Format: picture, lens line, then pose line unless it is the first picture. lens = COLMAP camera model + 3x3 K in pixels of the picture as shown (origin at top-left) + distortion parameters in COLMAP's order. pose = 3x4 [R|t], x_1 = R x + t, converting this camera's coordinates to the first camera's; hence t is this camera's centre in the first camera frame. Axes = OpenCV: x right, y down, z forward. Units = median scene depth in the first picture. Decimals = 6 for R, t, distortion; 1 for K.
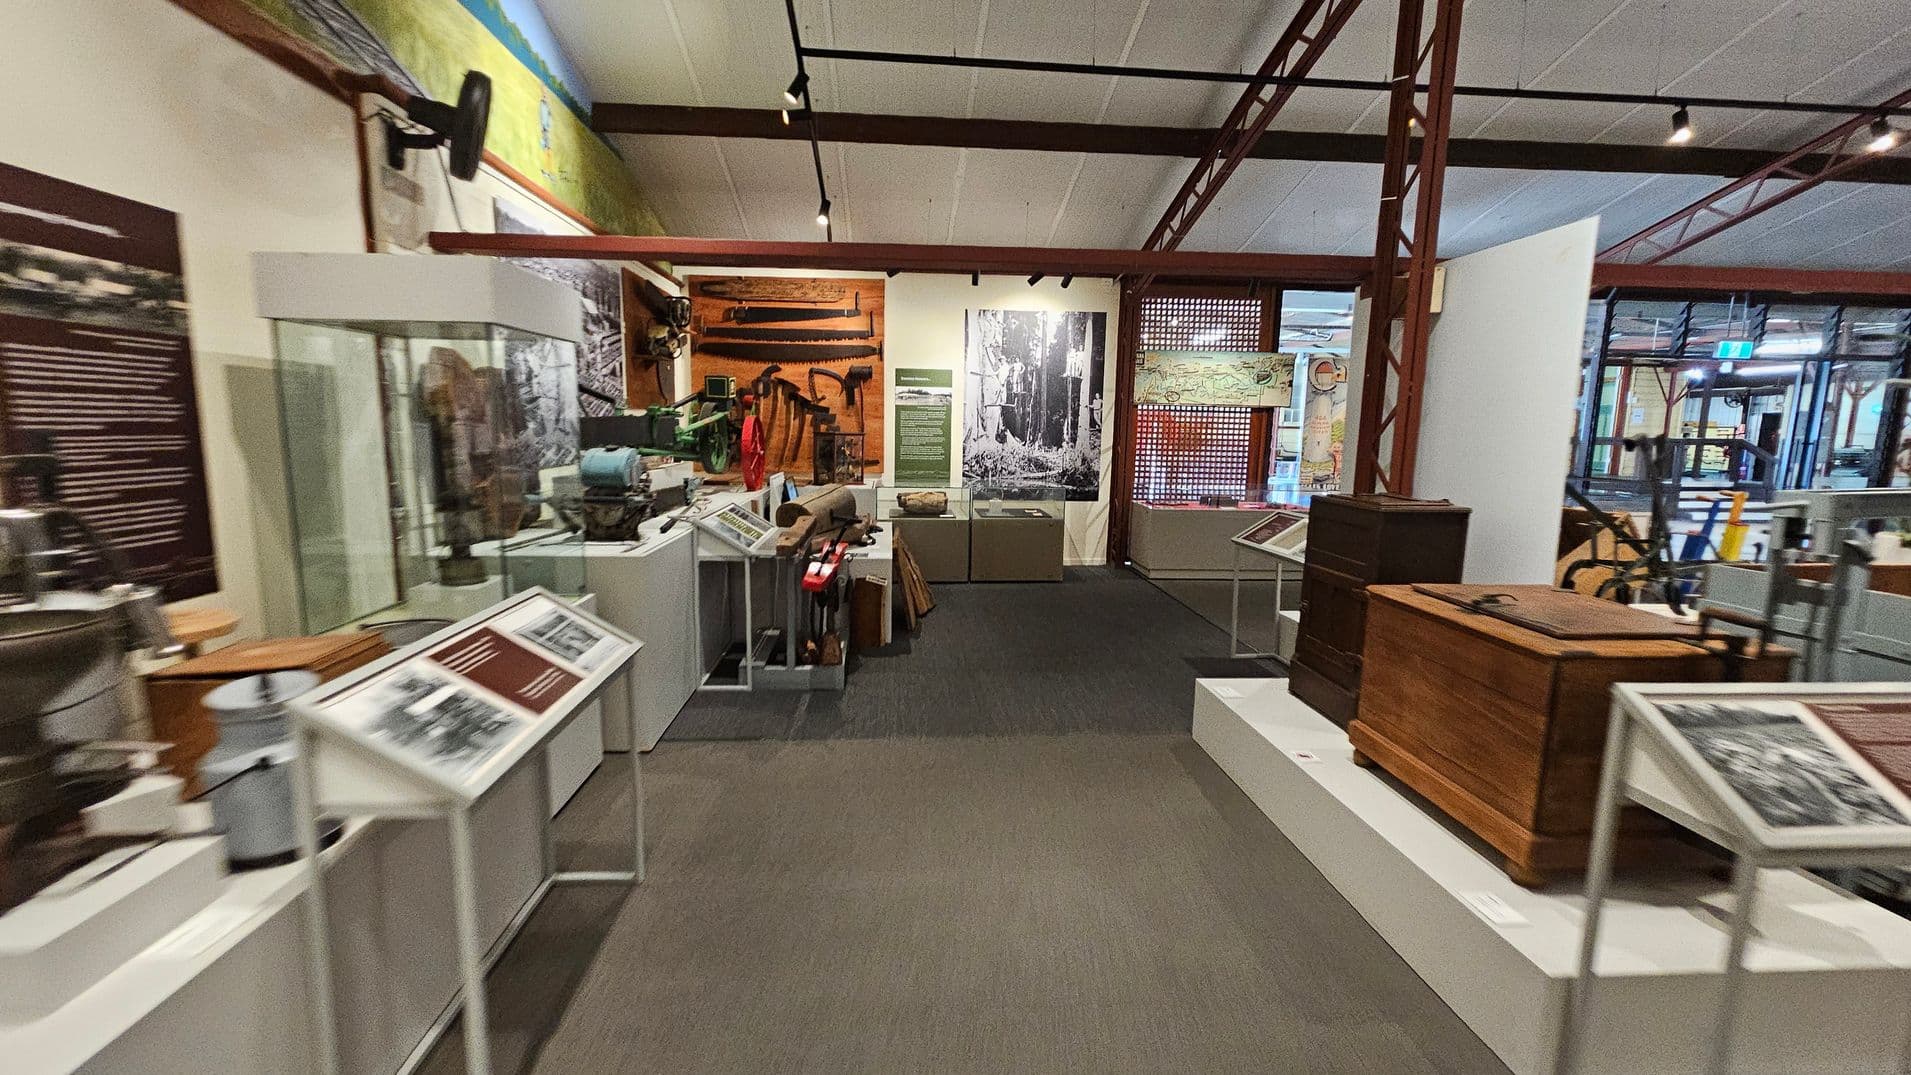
lens RADIAL K [[784.4, 0, 951.5], [0, 784.4, 532.4], [0, 0, 1]] dist [-0.000996, -0.000243]
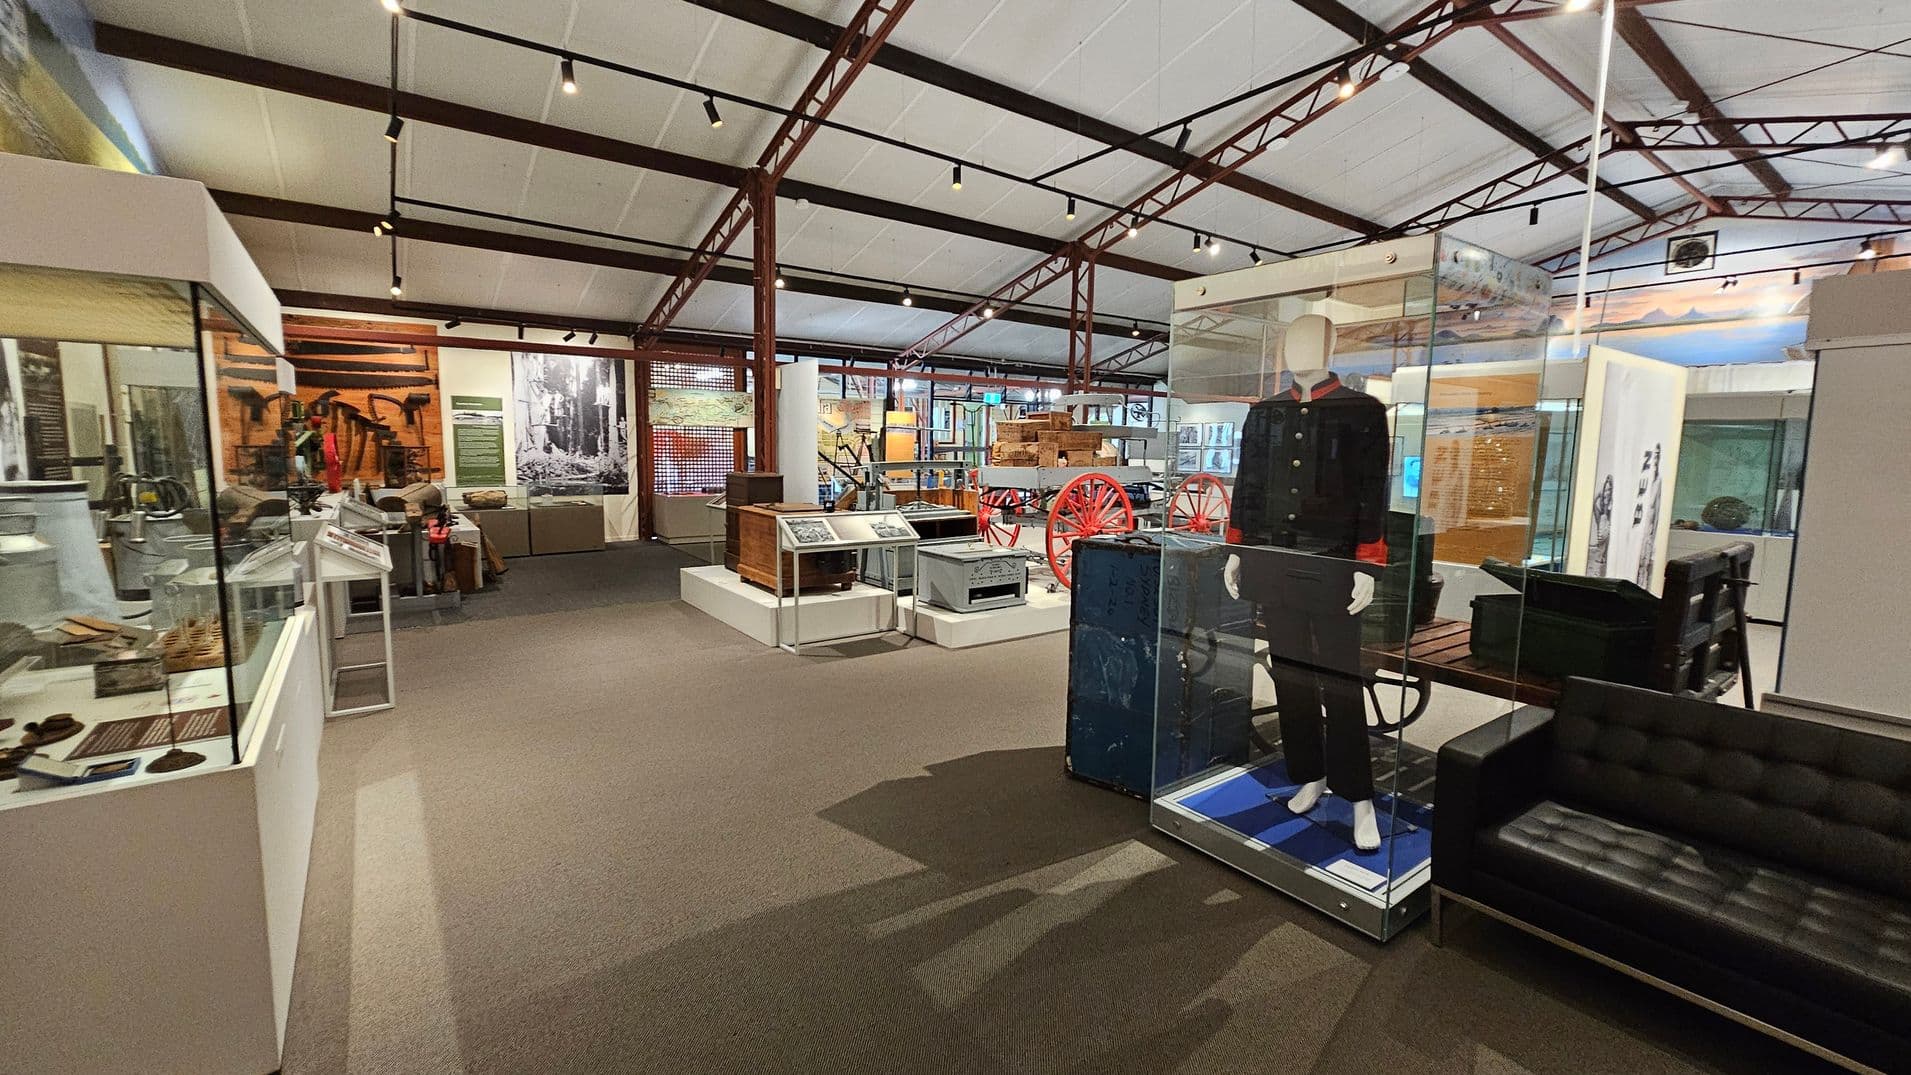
lens RADIAL K [[784.4, 0, 951.5], [0, 784.4, 532.4], [0, 0, 1]] dist [-0.000996, -0.000243]
pose [[0.846575, -0.064656, 0.528328, -0.070716], [0.073318, 0.997298, 0.004566, 0.065873], [-0.527196, 0.034870, 0.849028, -0.500488]]
